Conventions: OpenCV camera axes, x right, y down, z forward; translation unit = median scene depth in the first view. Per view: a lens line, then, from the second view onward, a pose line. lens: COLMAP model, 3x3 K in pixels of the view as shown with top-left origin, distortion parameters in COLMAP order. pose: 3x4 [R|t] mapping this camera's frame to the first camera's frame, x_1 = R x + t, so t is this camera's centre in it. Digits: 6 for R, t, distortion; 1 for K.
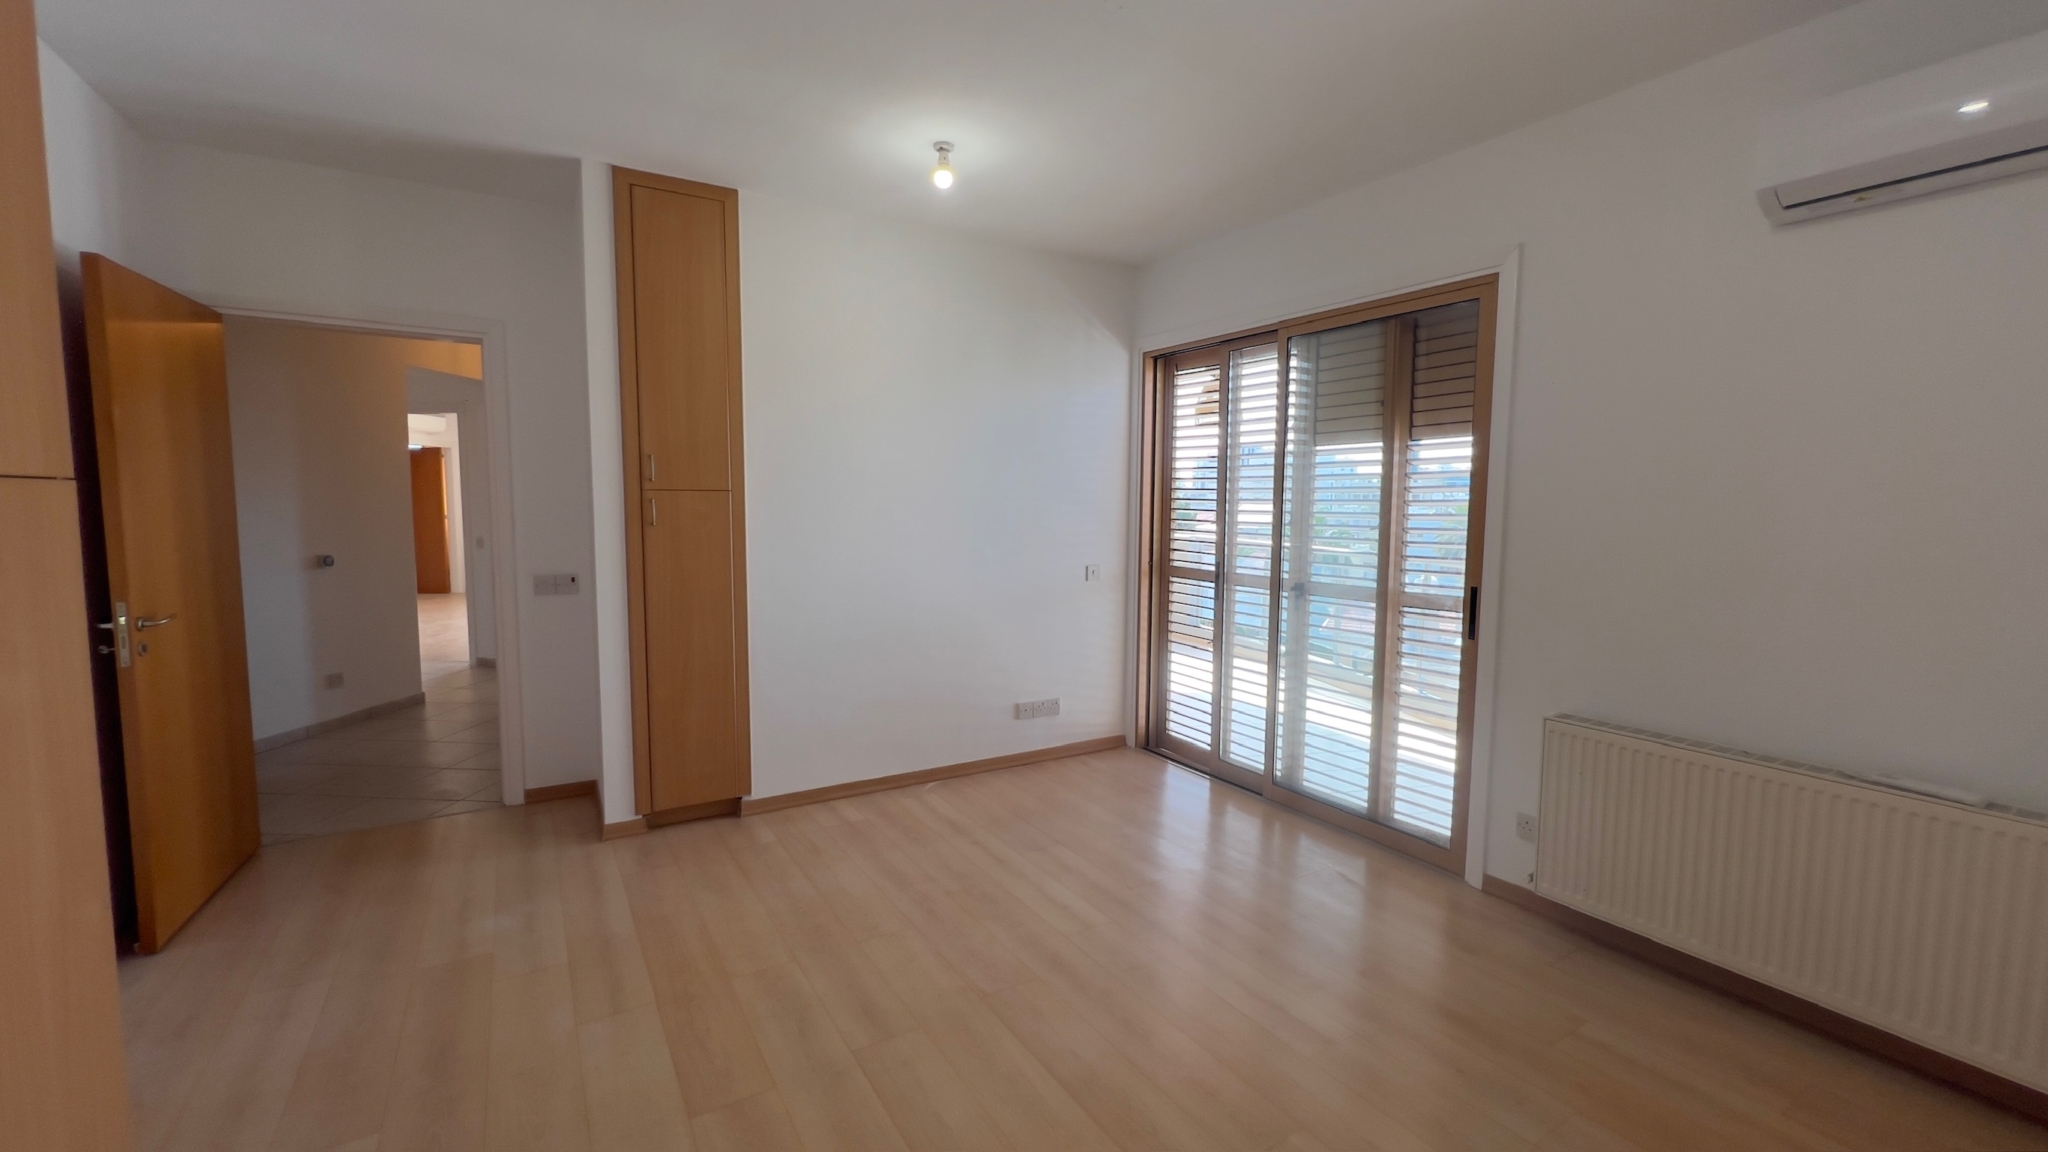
lens RADIAL K [[820.9, 0, 1018.5], [0, 820.9, 571.2], [0, 0, 1]] dist [-0.001394, -0.000295]
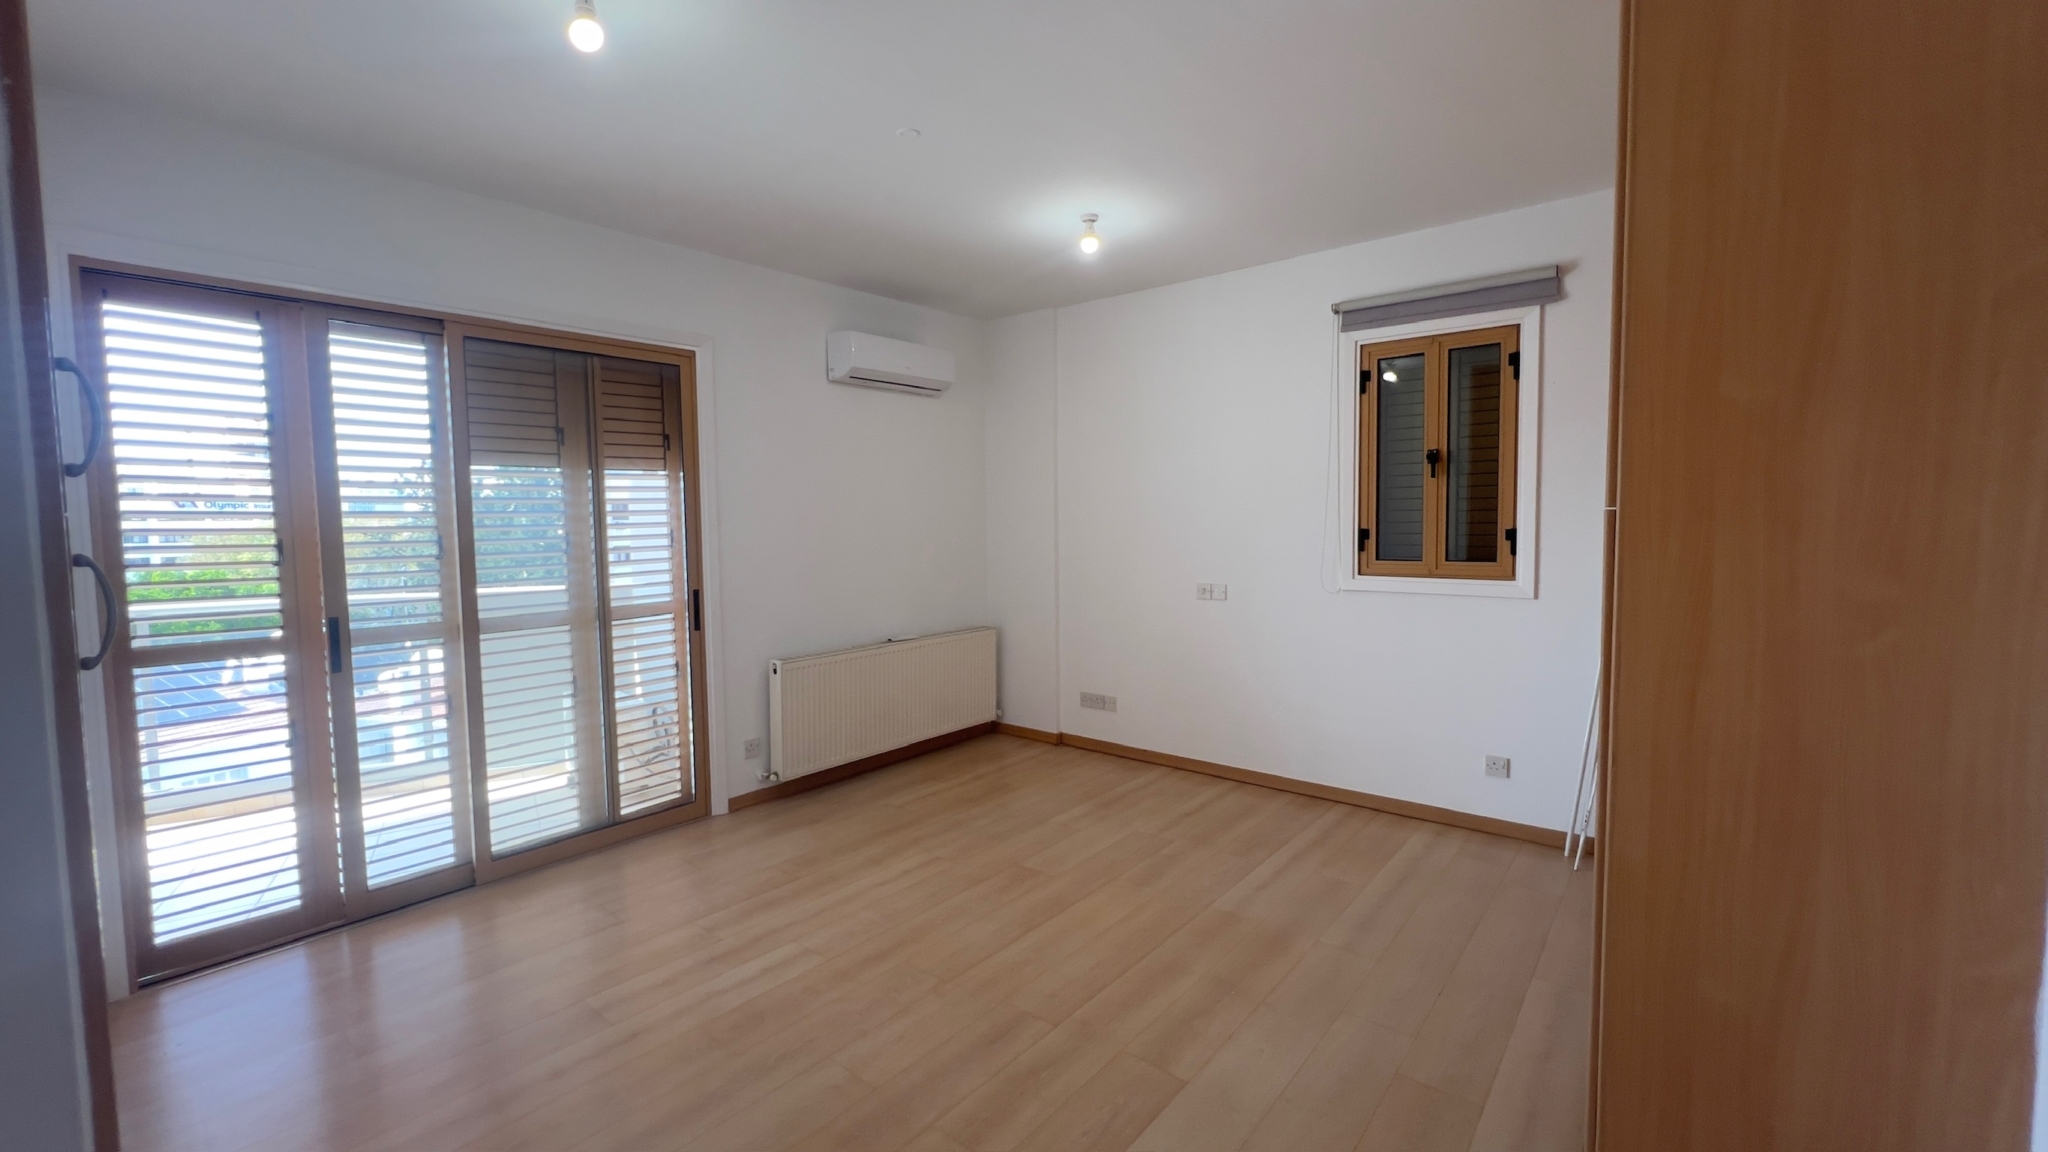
lens RADIAL K [[820.9, 0, 1018.5], [0, 820.9, 571.2], [0, 0, 1]] dist [-0.001394, -0.000295]
pose [[-0.317233, -0.065632, 0.946074, -0.778683], [0.090871, 0.990908, 0.099213, -0.086480], [-0.943984, 0.117444, -0.308385, 0.862806]]
